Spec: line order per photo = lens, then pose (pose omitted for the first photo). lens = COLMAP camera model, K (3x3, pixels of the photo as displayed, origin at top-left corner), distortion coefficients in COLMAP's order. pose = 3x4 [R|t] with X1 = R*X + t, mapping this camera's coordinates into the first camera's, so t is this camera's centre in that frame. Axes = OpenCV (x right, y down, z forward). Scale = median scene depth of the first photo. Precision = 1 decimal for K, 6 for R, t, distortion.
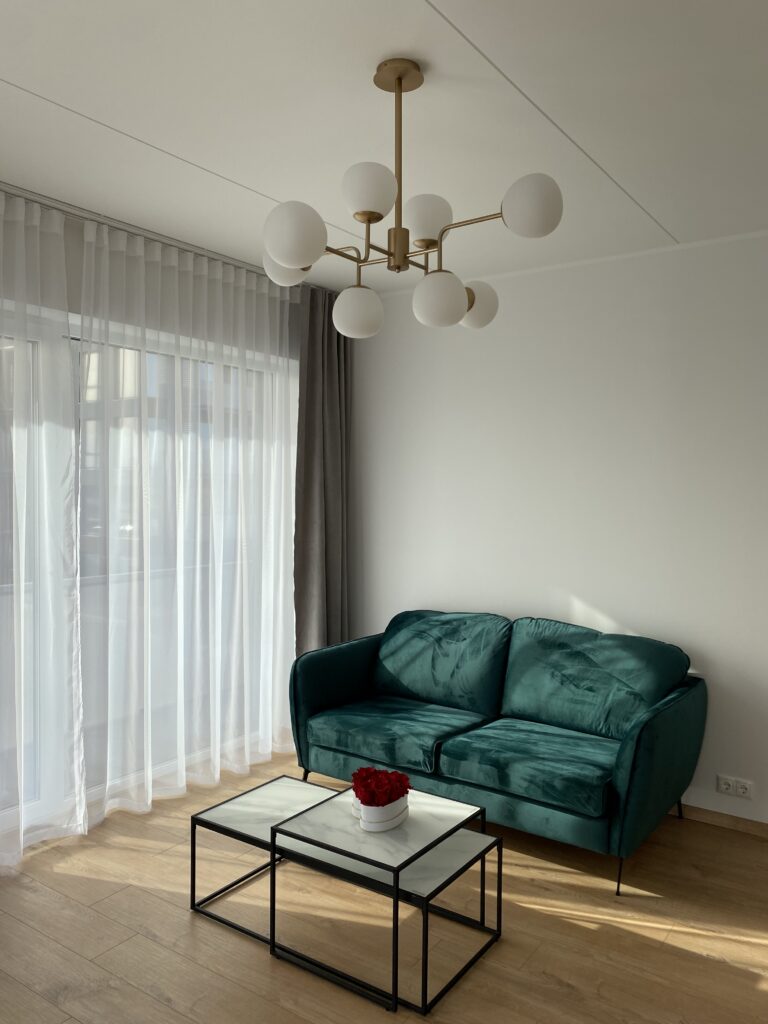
lens RADIAL K [[784.0, 0, 385.6], [0, 784.0, 506.7], [0, 0, 1]] dist [0.005753, -0.000518]
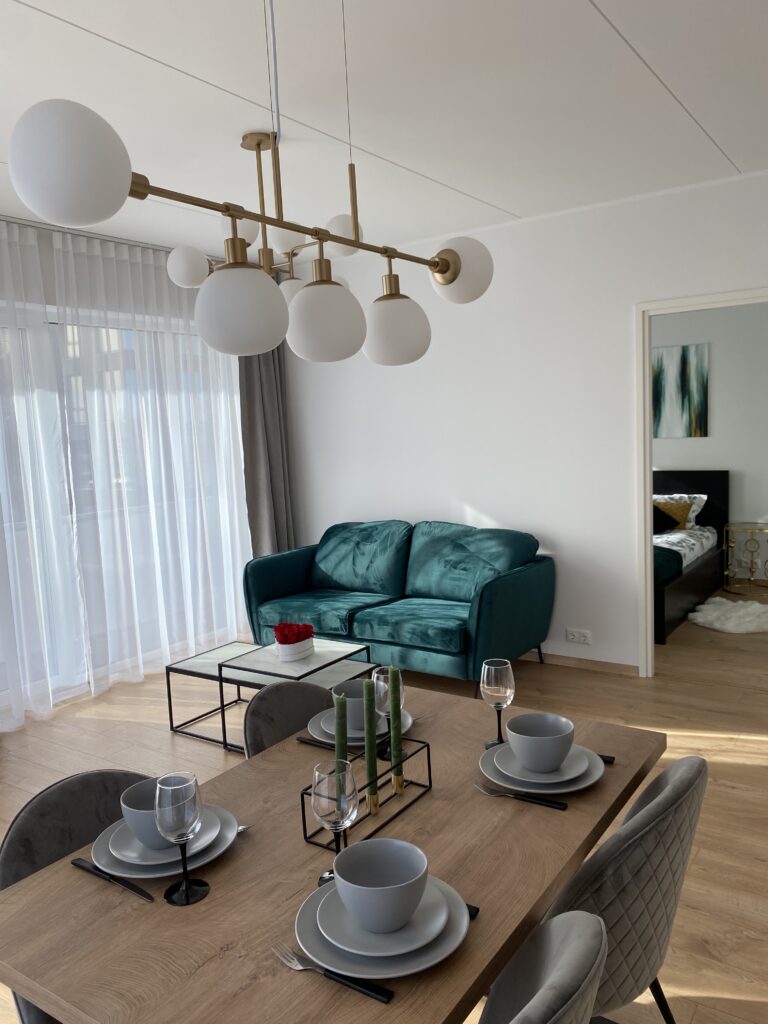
lens RADIAL K [[781.9, 0, 385.3], [0, 781.9, 512.5], [0, 0, 1]] dist [0.005206, -0.001270]
pose [[0.998449, -0.055533, 0.004021, 0.126527], [0.055011, 0.995058, 0.082664, 0.019719], [-0.008592, -0.082314, 0.996569, -0.311848]]
